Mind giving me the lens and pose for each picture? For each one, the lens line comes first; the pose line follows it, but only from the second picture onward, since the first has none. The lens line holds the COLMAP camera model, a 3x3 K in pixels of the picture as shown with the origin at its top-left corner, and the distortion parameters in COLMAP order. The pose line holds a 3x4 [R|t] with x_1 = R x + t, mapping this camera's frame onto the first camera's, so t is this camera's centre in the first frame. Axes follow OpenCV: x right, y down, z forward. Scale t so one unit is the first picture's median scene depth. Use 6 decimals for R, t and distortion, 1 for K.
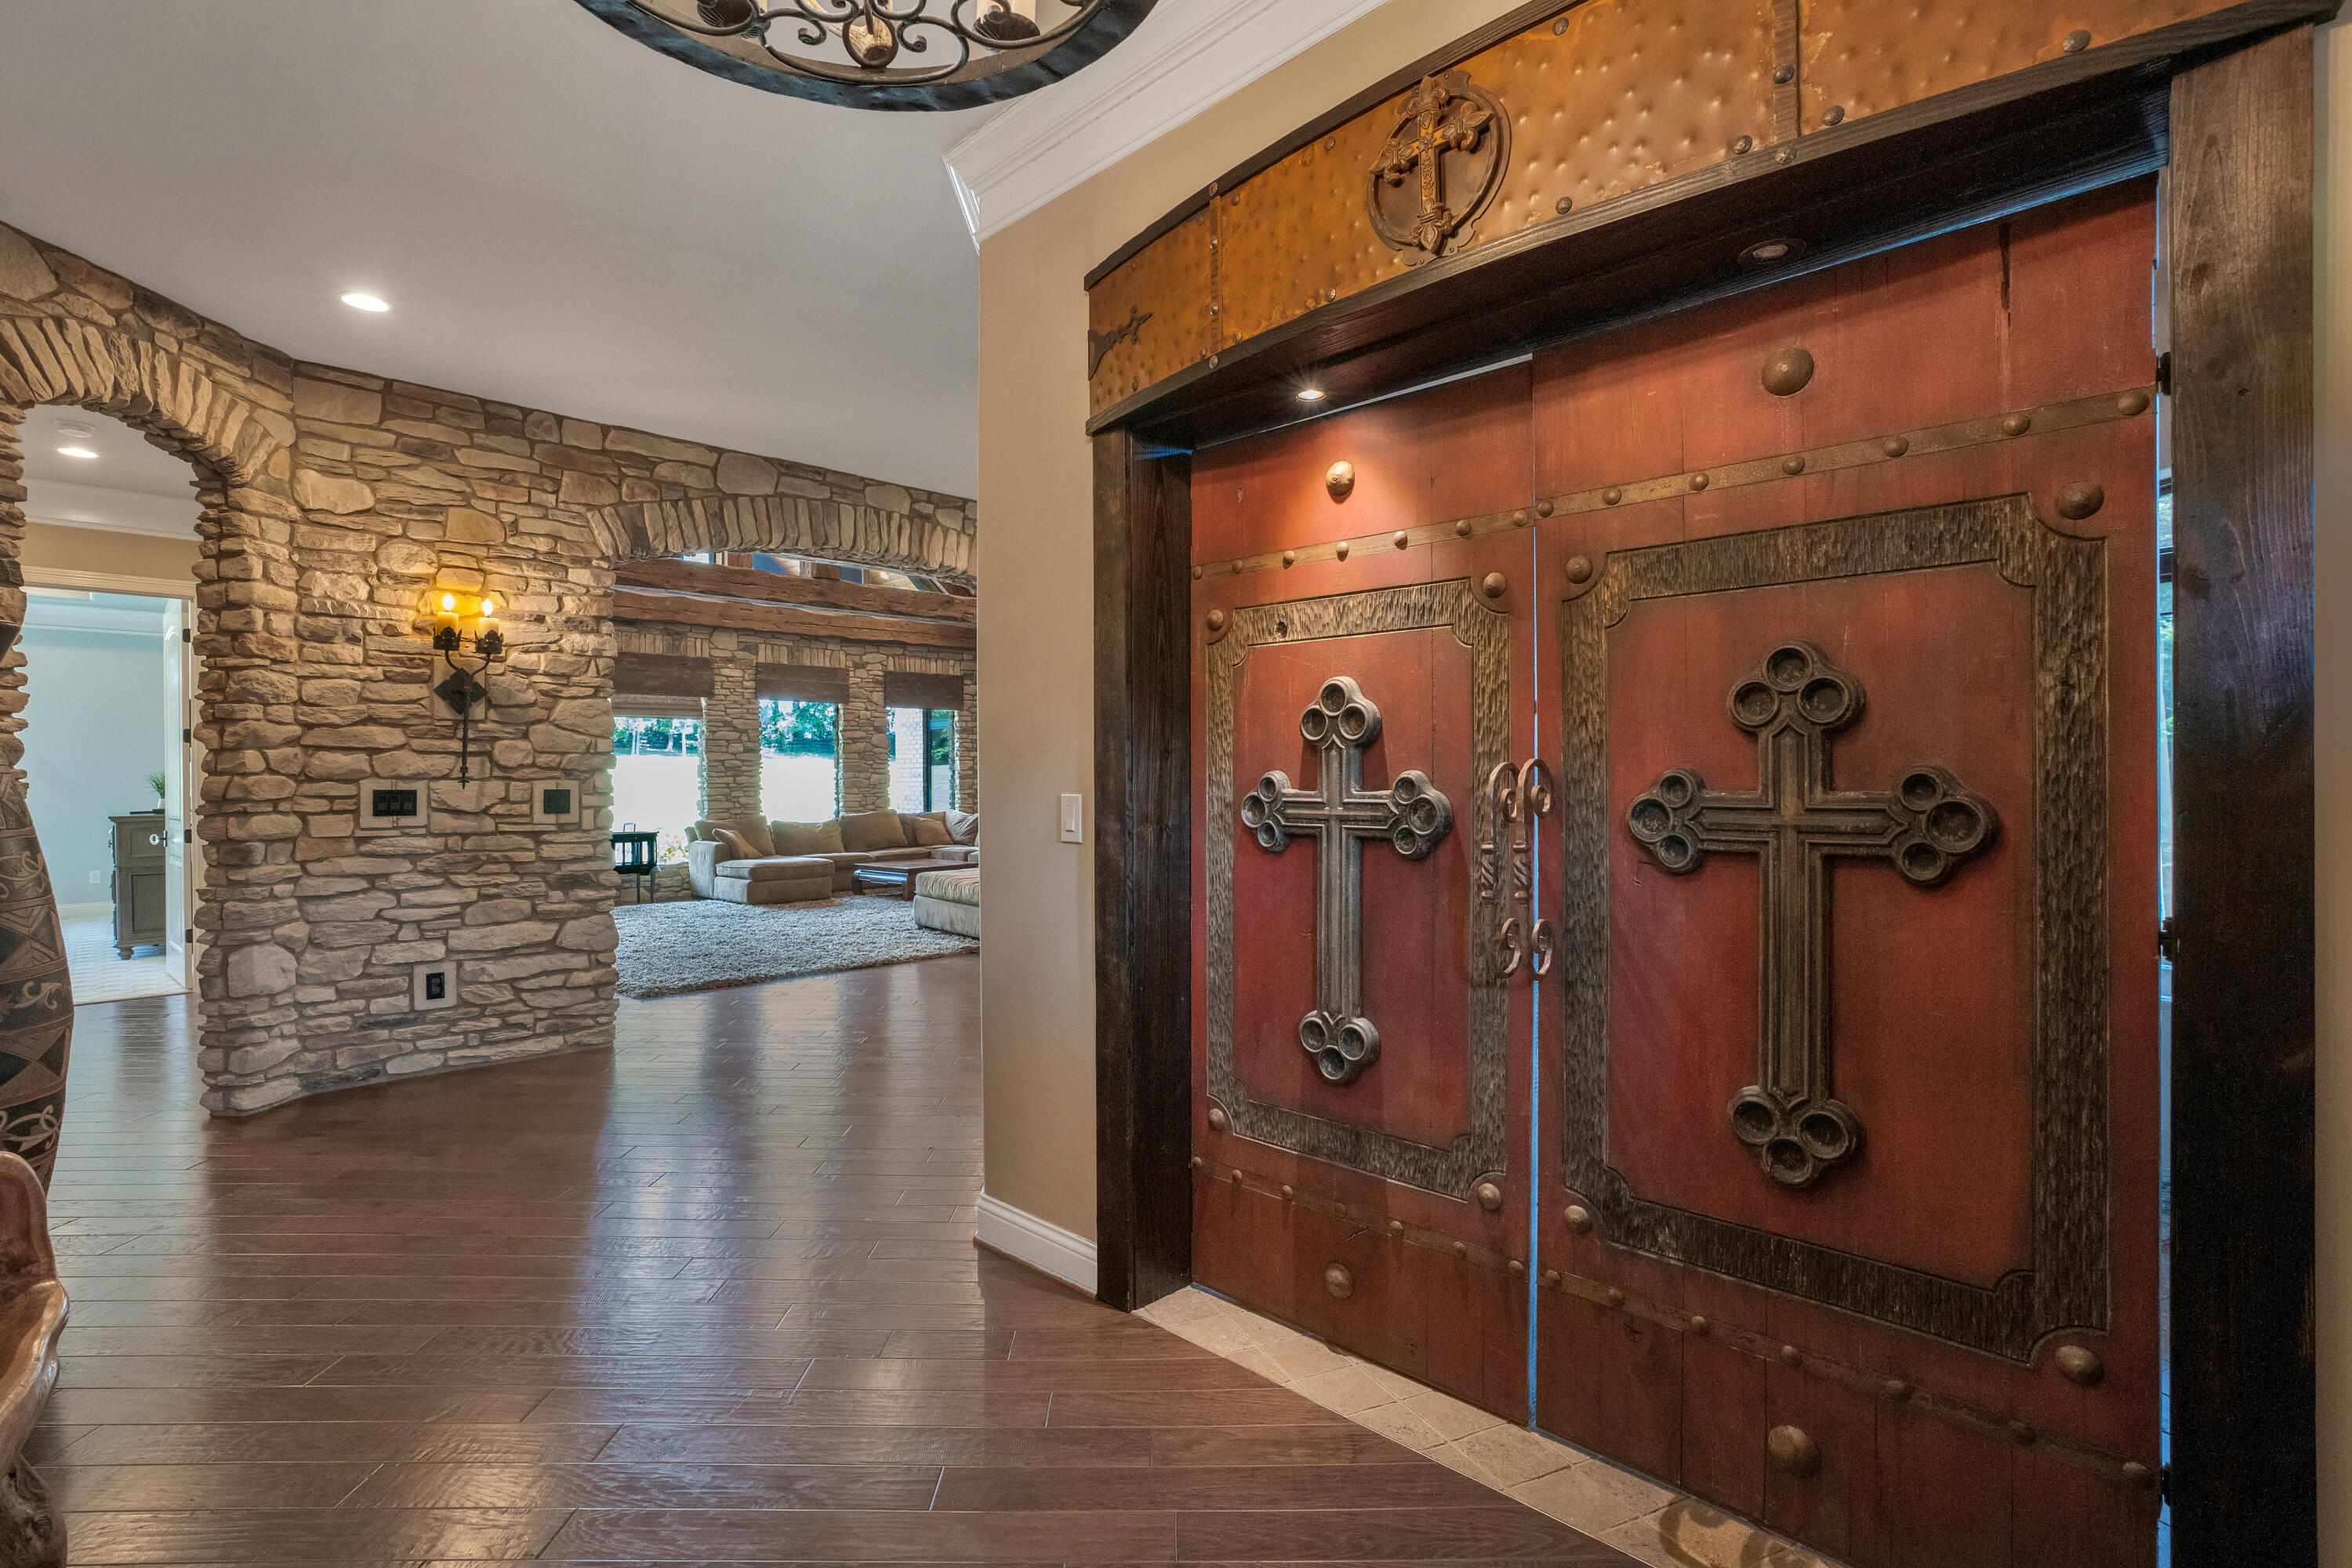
lens RADIAL K [[1146.1, 0, 1176.0], [0, 1146.1, 784.0], [0, 0, 1]] dist [0.017473, 0.000120]
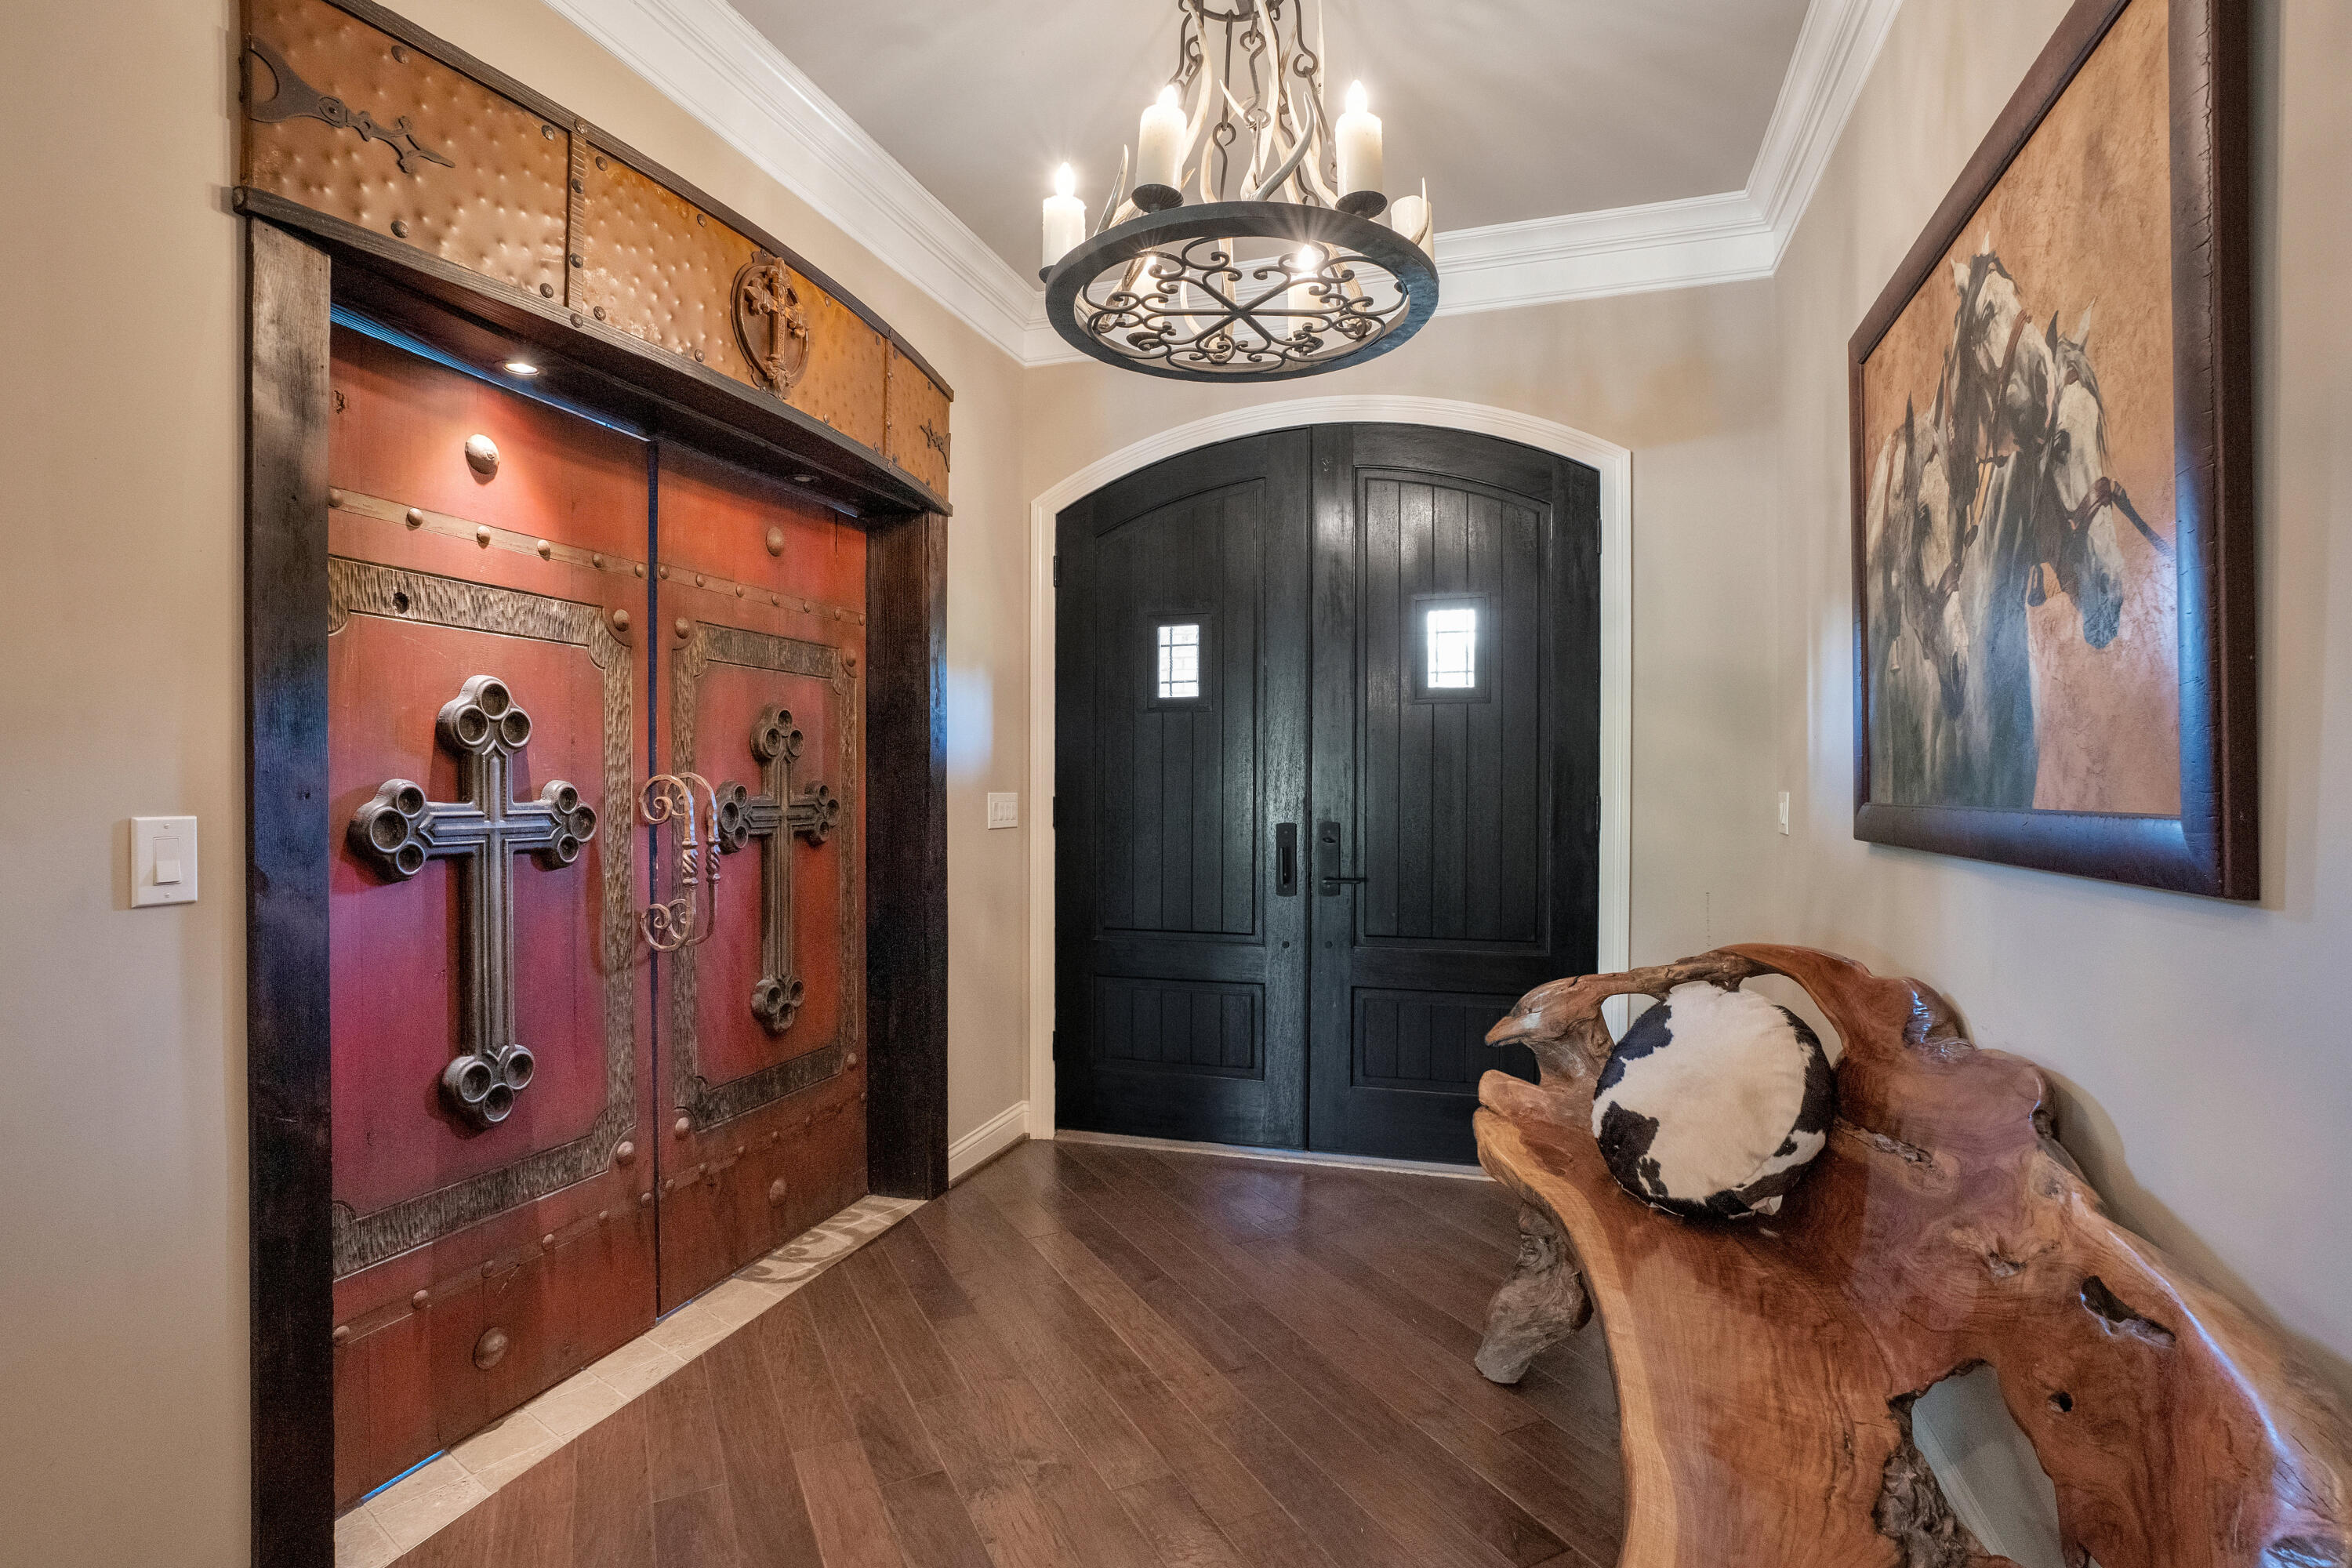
lens RADIAL K [[1146.1, 0, 1176.0], [0, 1146.1, 784.0], [0, 0, 1]] dist [0.017473, 0.000120]
pose [[-0.436153, 0.006549, 0.899849, -0.964336], [0.009946, 0.999948, -0.002457, -0.000631], [-0.899818, 0.007879, -0.436195, 0.965640]]
